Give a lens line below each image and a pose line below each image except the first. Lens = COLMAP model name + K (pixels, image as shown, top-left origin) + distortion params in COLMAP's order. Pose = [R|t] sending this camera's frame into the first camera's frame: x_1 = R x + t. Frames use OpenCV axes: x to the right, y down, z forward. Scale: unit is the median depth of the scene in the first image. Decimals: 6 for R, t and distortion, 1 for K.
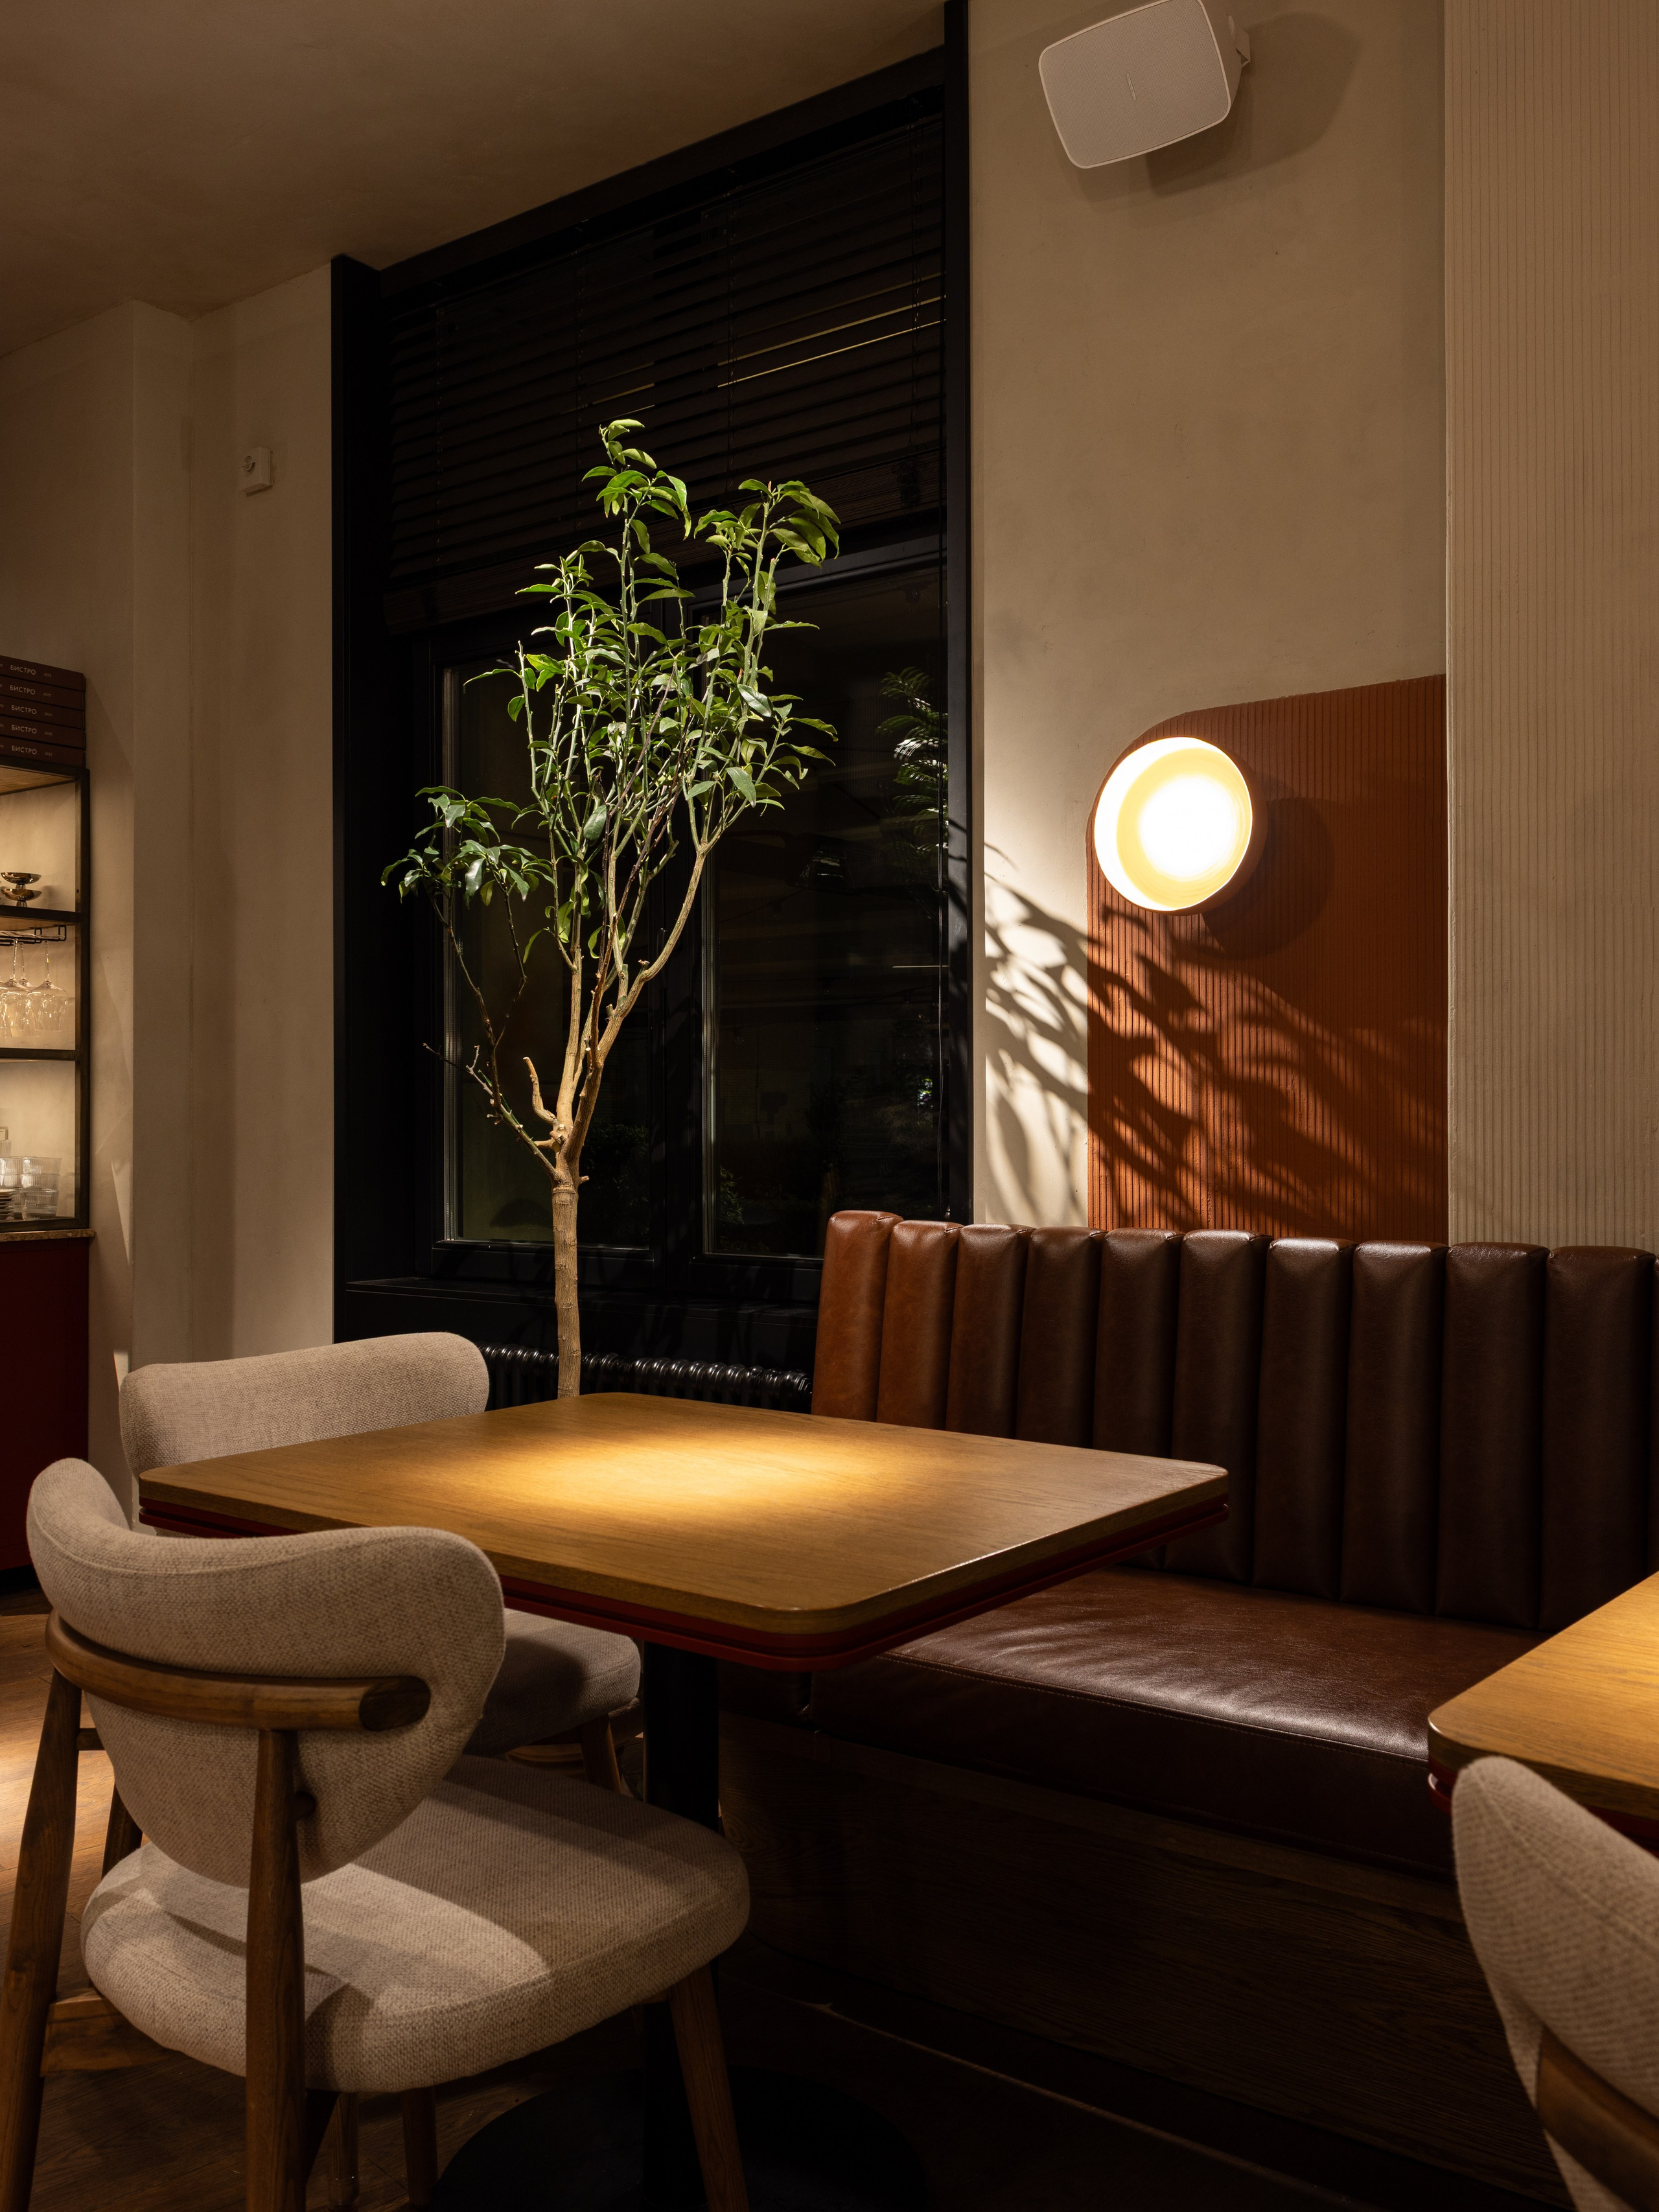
lens RADIAL K [[1645.3, 0, 829.5], [0, 1645.3, 1106.0], [0, 0, 1]] dist [0.002156, -0.003326]
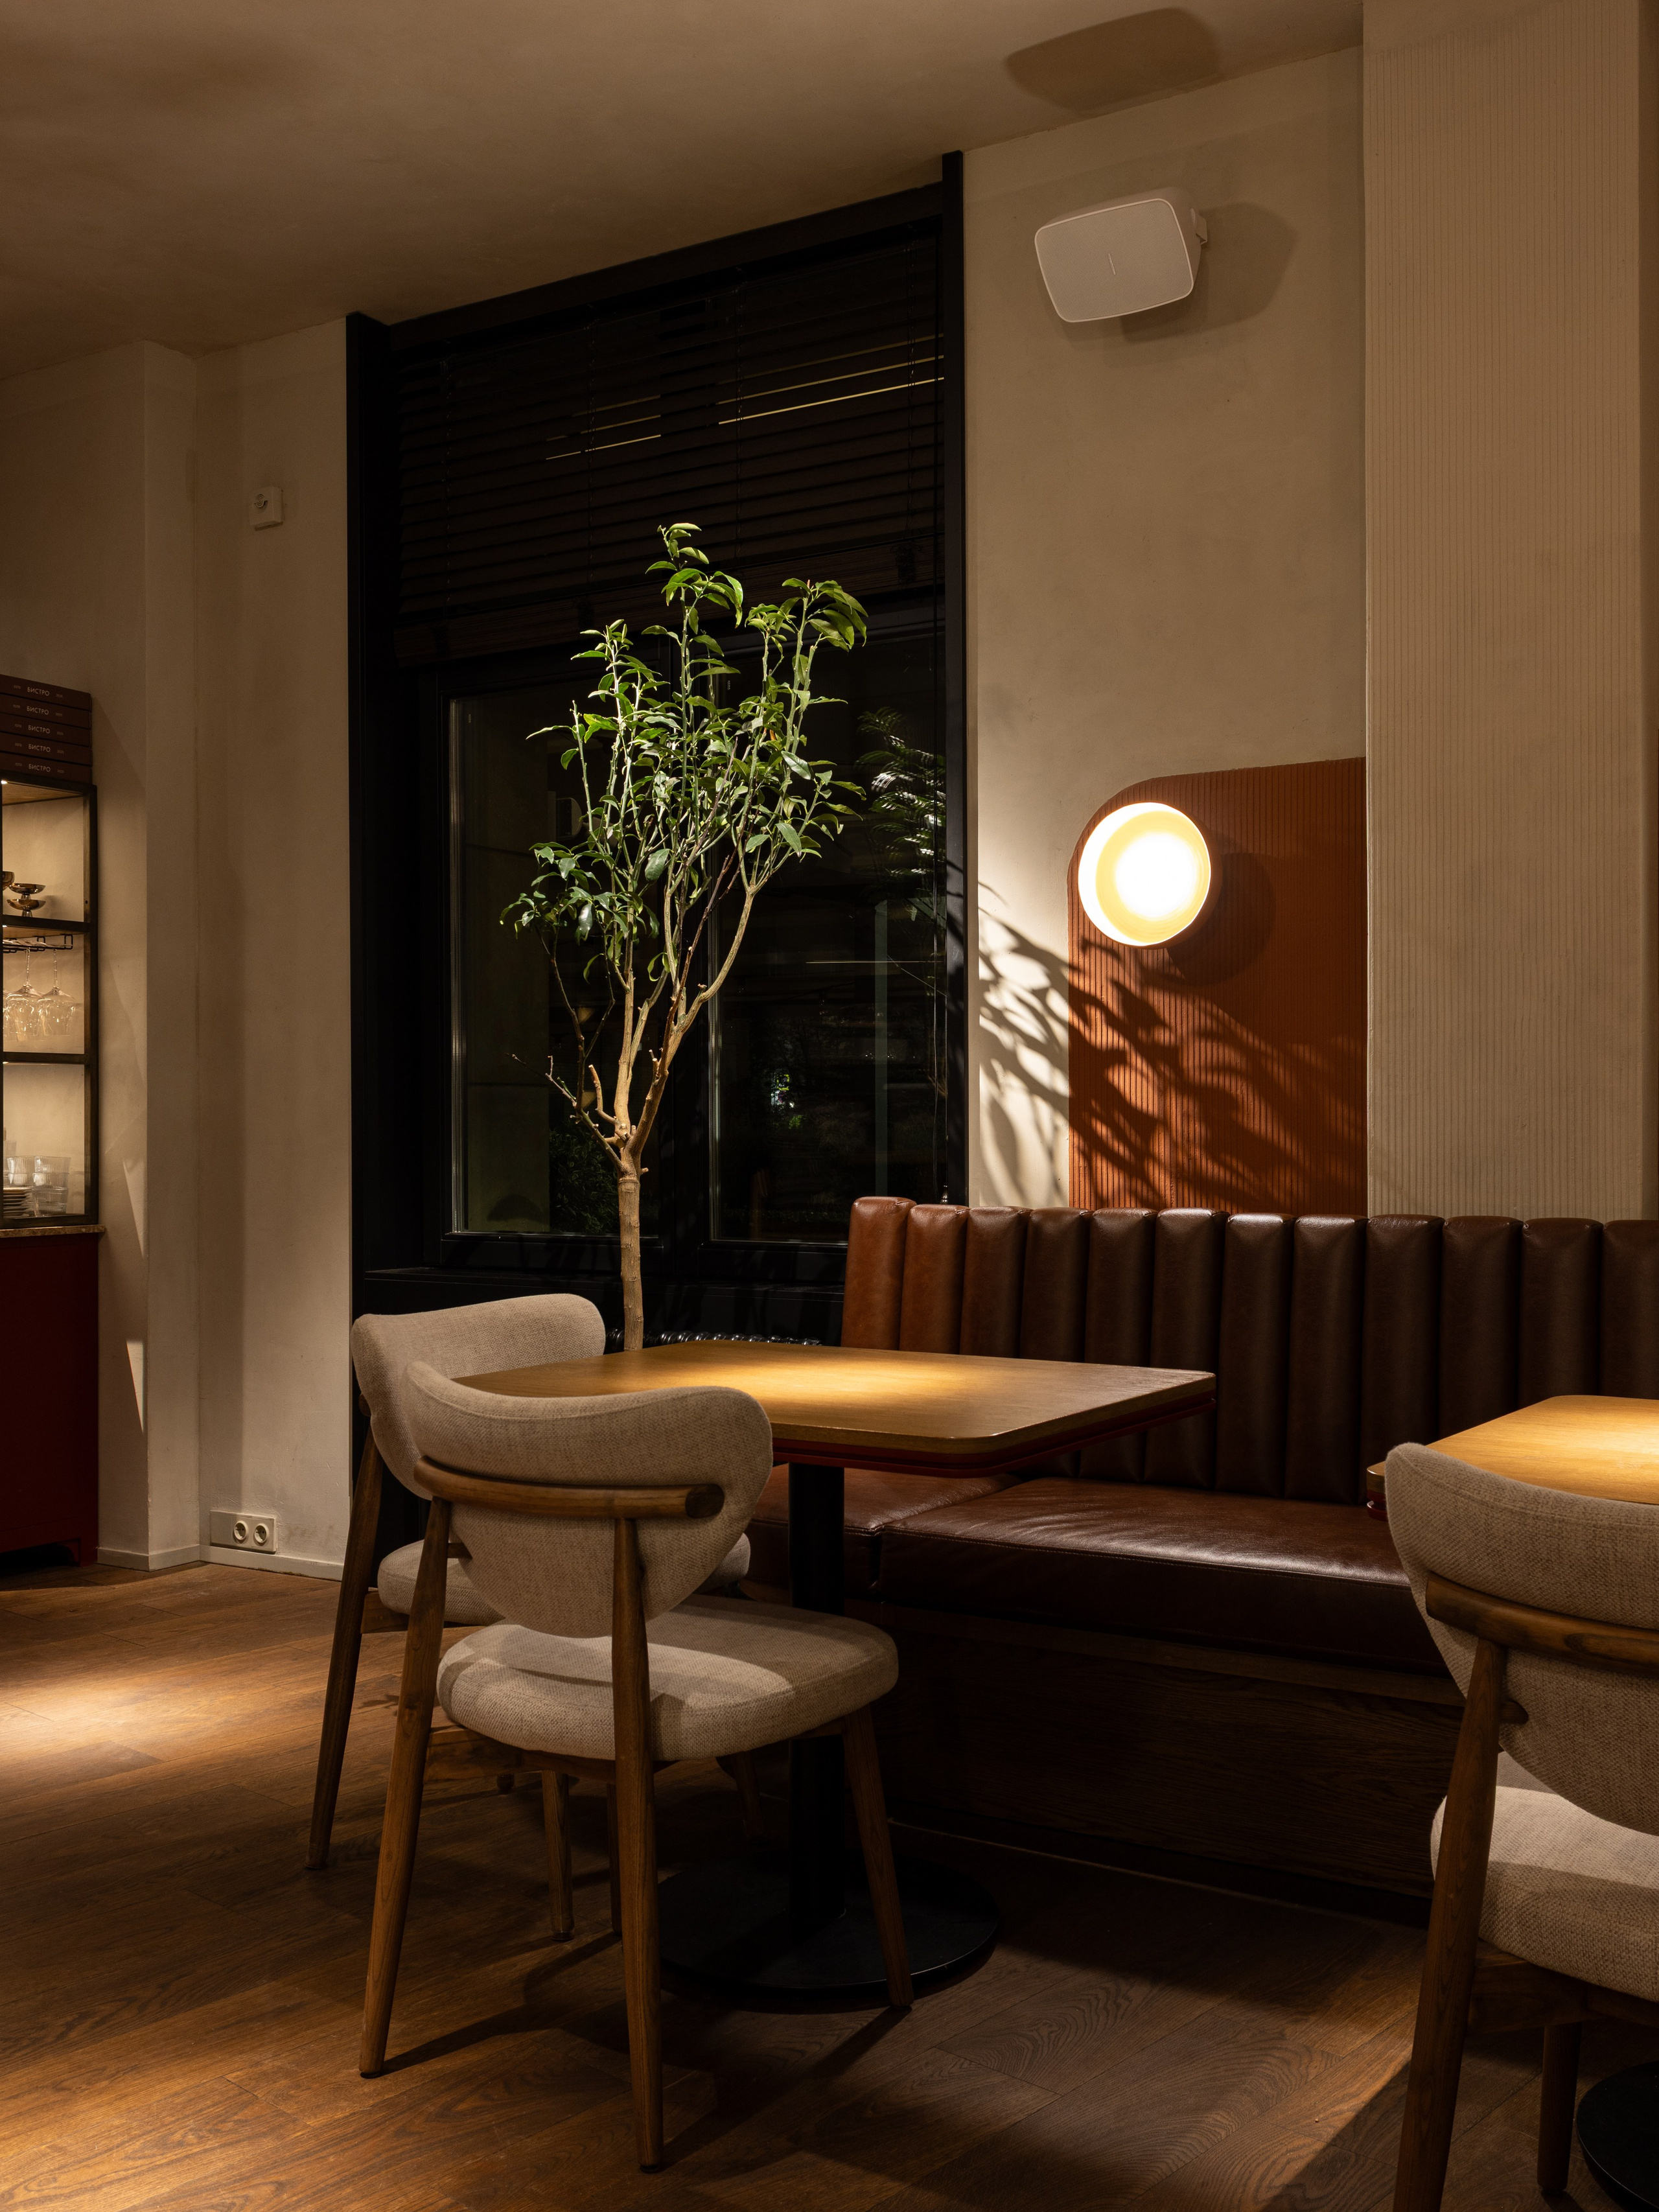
lens RADIAL K [[1847.8, 0, 823.0], [0, 1847.8, 1115.8], [0, 0, 1]] dist [-0.000045, 0.002680]
pose [[0.996725, -0.001342, 0.080854, -0.131497], [0.000874, 0.999983, 0.005823, -0.001919], [-0.080860, -0.005733, 0.996709, -0.321365]]
